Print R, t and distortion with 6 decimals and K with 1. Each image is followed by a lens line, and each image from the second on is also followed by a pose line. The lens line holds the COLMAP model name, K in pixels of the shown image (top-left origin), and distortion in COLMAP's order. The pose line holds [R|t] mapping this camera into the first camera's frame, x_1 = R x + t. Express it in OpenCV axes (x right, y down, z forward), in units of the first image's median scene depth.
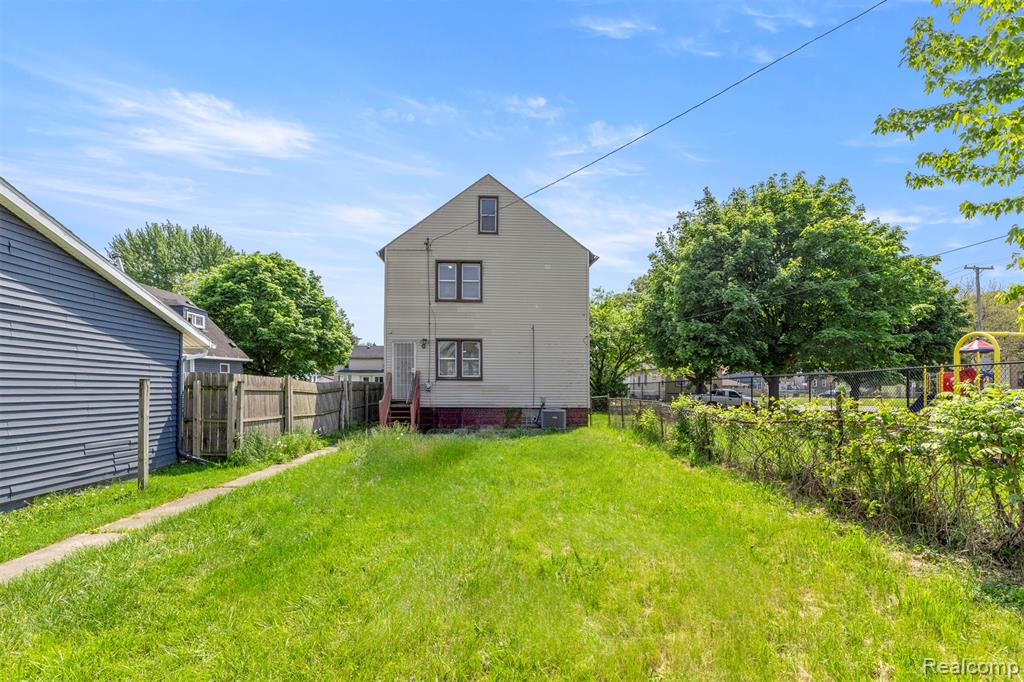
lens RADIAL K [[509.6, 0, 502.8], [0, 509.6, 383.7], [0, 0, 1]] dist [0.005263, 0.000642]
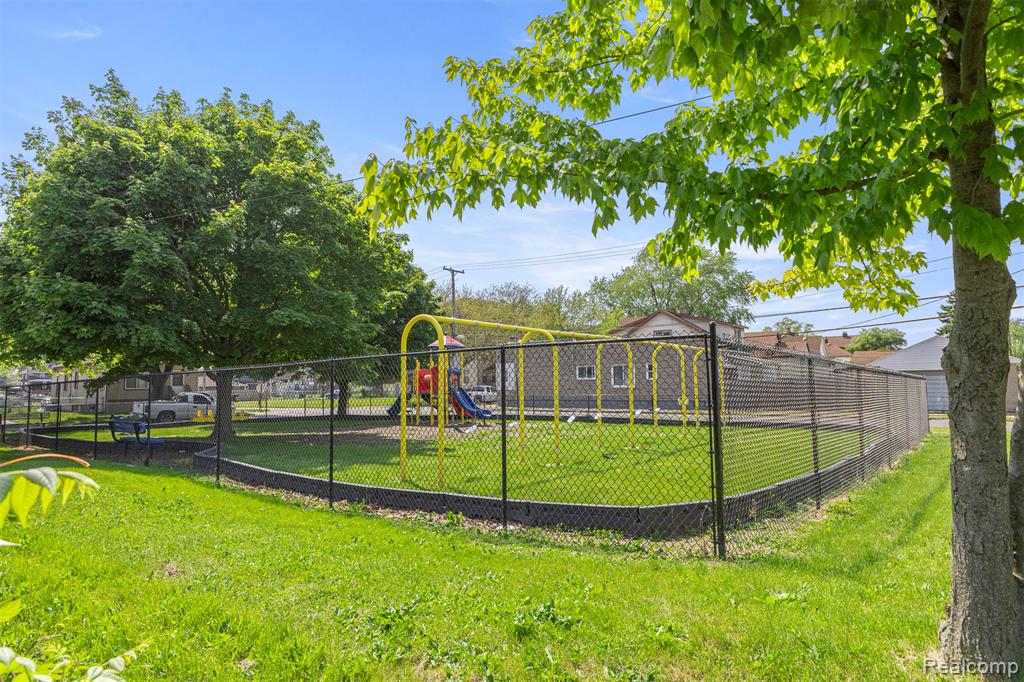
lens RADIAL K [[619.0, 0, 512.1], [0, 619.0, 340.4], [0, 0, 1]] dist [0.000422, 0.000256]
pose [[0.673886, 0.040413, 0.737729, 0.201475], [0.010562, 0.997874, -0.064311, -0.003189], [-0.738760, 0.051130, 0.672027, 0.171292]]
